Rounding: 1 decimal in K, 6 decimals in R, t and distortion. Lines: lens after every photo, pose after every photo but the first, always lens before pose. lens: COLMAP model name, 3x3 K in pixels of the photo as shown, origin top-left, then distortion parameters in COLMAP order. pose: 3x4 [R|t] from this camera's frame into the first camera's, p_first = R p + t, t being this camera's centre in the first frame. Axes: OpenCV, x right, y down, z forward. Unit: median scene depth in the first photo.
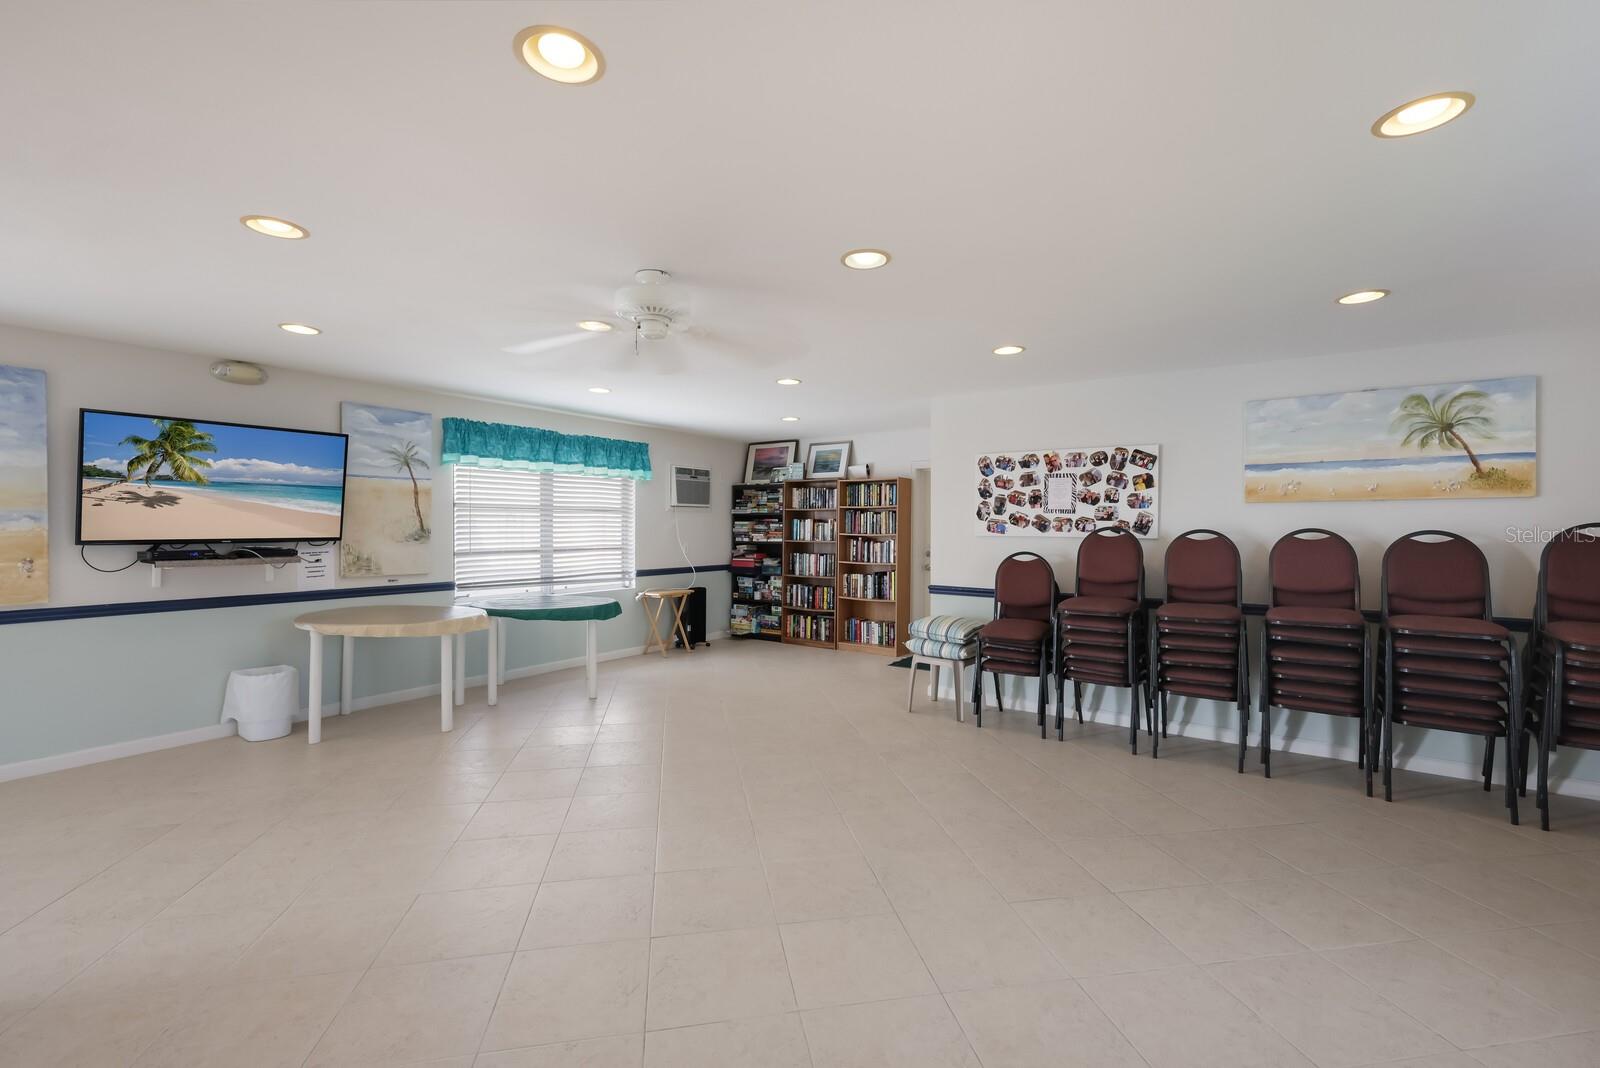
lens RADIAL K [[684.9, 0, 798.0], [0, 684.9, 525.7], [0, 0, 1]] dist [-0.002966, 0.000296]
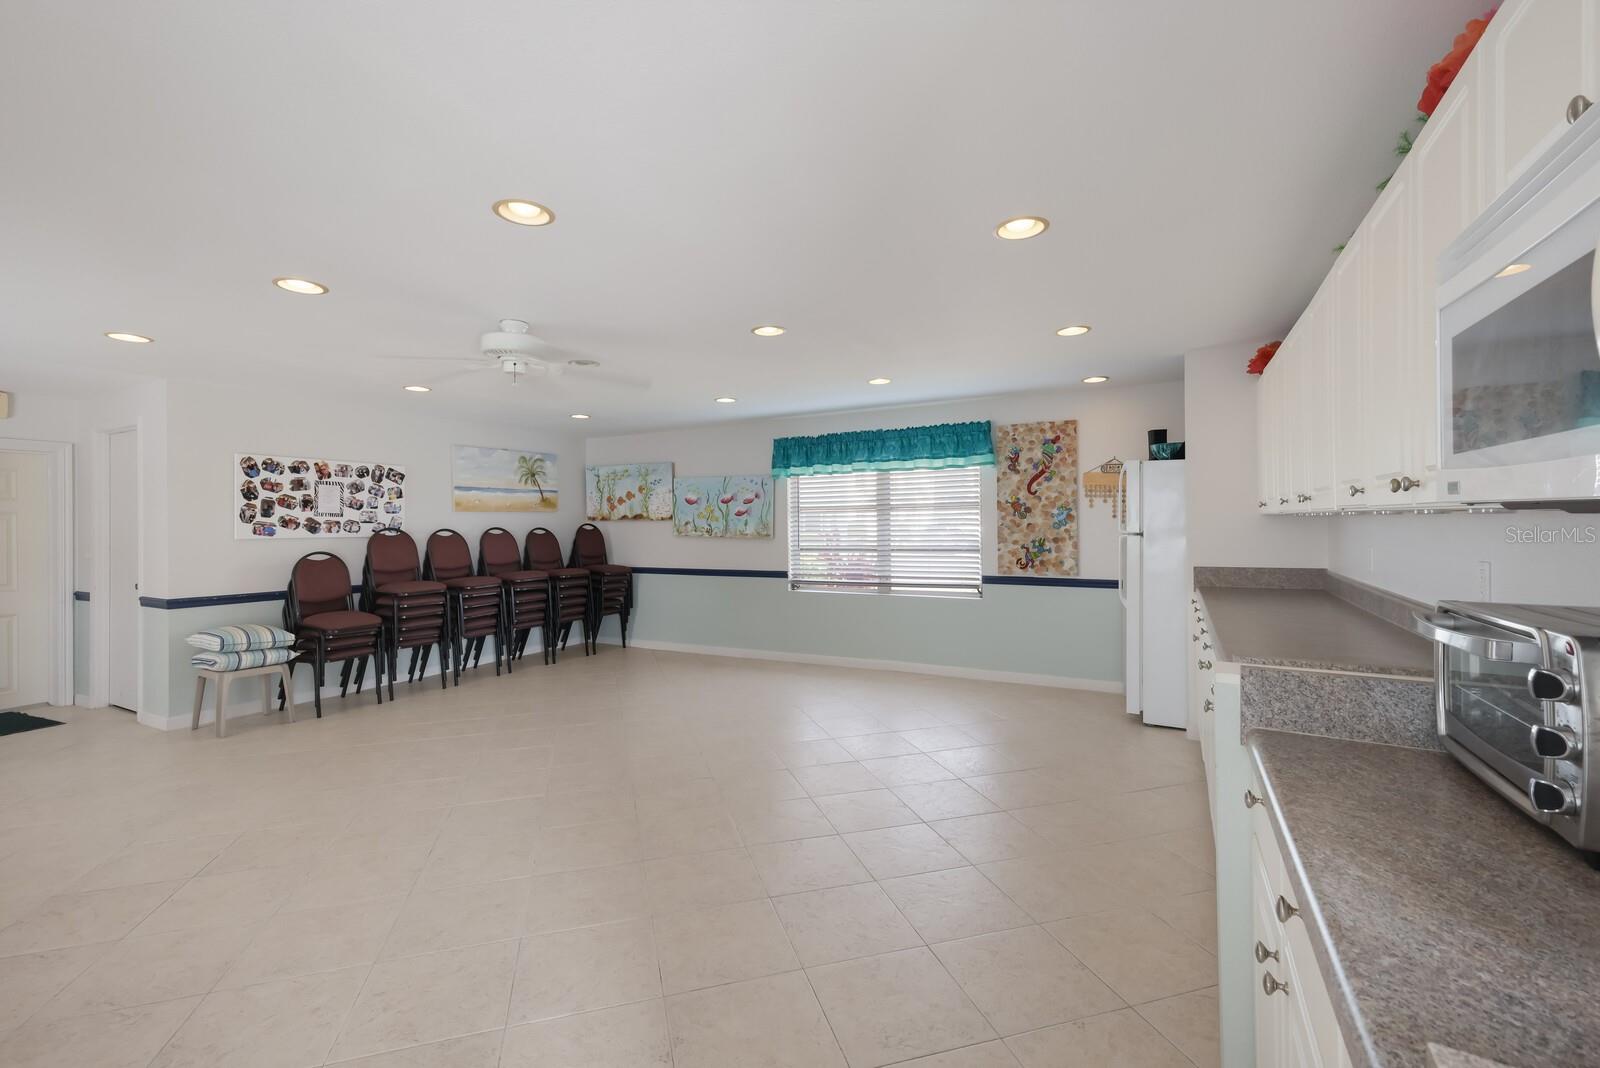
lens RADIAL K [[684.9, 0, 799.0], [0, 684.9, 526.1], [0, 0, 1]] dist [-0.002966, 0.000296]
pose [[-0.124907, -0.006452, 0.992147, -0.837039], [0.008305, 0.999937, 0.007548, -0.004661], [-0.992134, 0.009182, -0.124846, 0.374442]]
